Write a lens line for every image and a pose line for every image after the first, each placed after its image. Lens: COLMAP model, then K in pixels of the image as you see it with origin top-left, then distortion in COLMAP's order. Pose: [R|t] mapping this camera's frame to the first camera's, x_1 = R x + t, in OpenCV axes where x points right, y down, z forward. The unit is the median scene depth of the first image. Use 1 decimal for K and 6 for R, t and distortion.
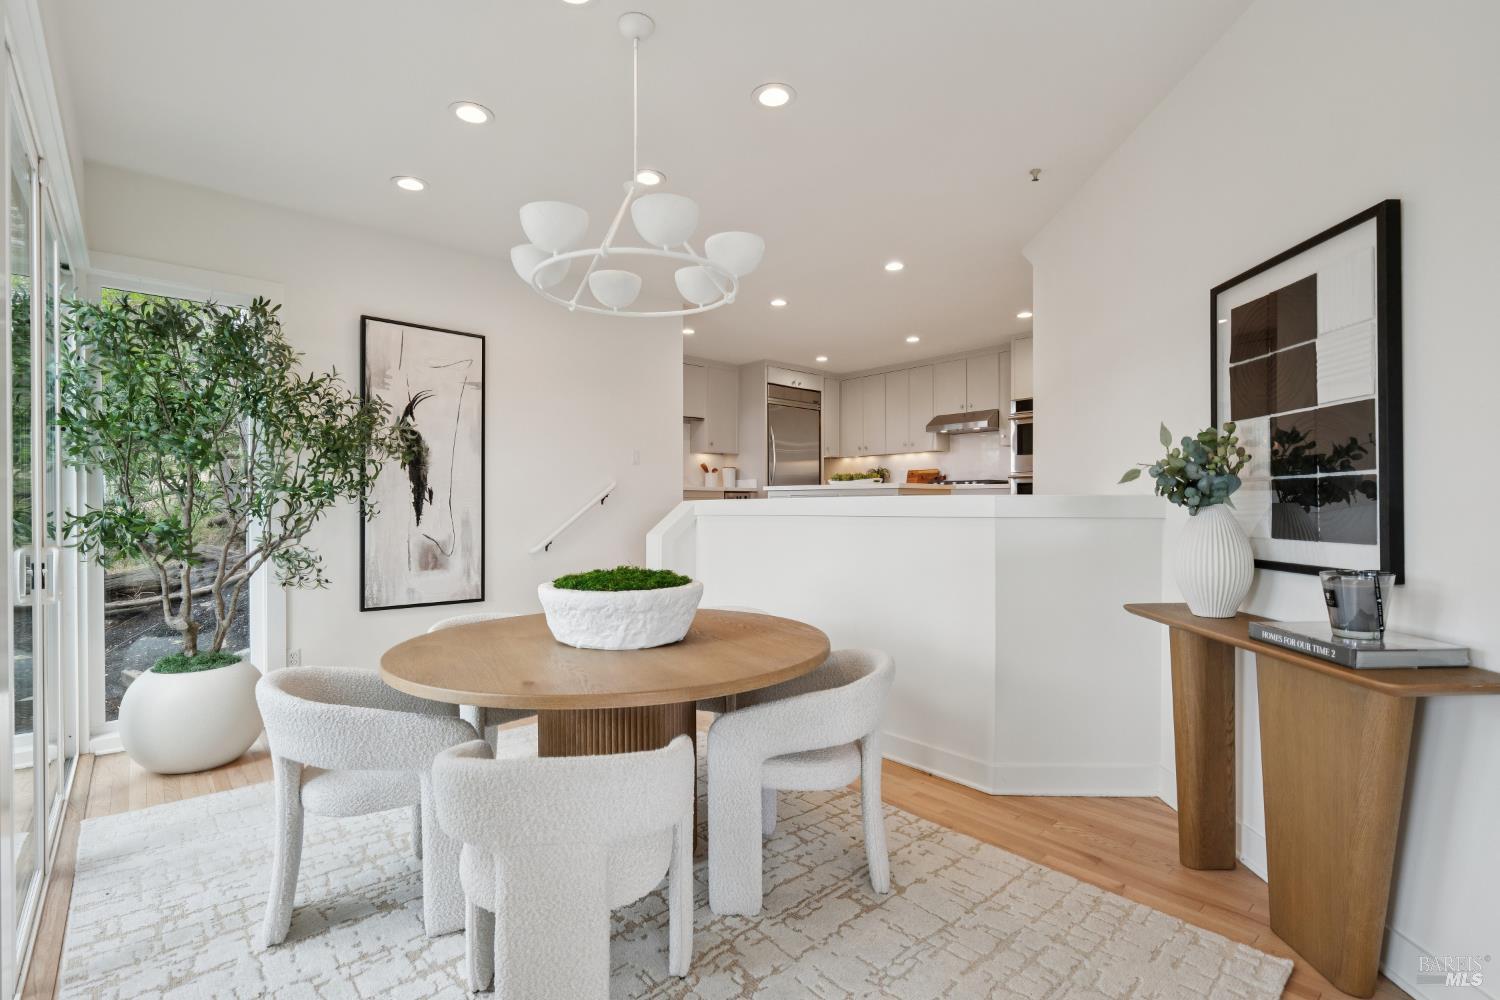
lens RADIAL K [[685.3, 0, 750.9], [0, 685.3, 500.8], [0, 0, 1]] dist [-0.003802, -0.000076]
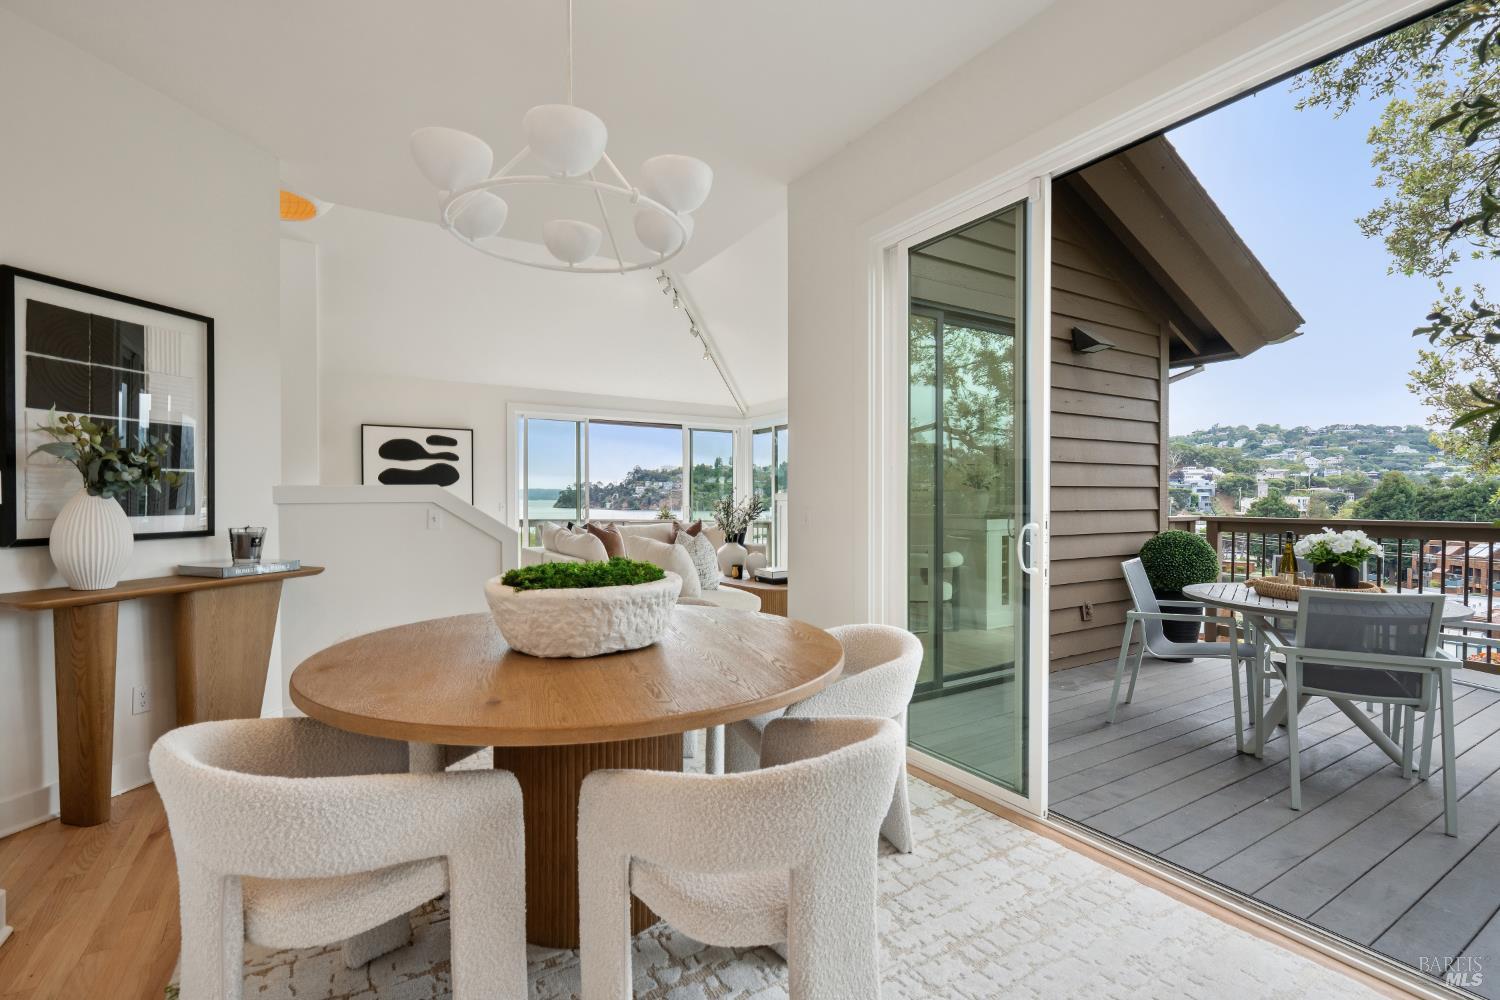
lens RADIAL K [[685.3, 0, 747.1], [0, 685.3, 497.4], [0, 0, 1]] dist [-0.003802, -0.000076]
pose [[-0.986361, 0.002450, 0.164578, -0.628469], [0.002717, 0.999995, 0.001395, 0.023252], [-0.164574, 0.001823, -0.986363, 2.174544]]
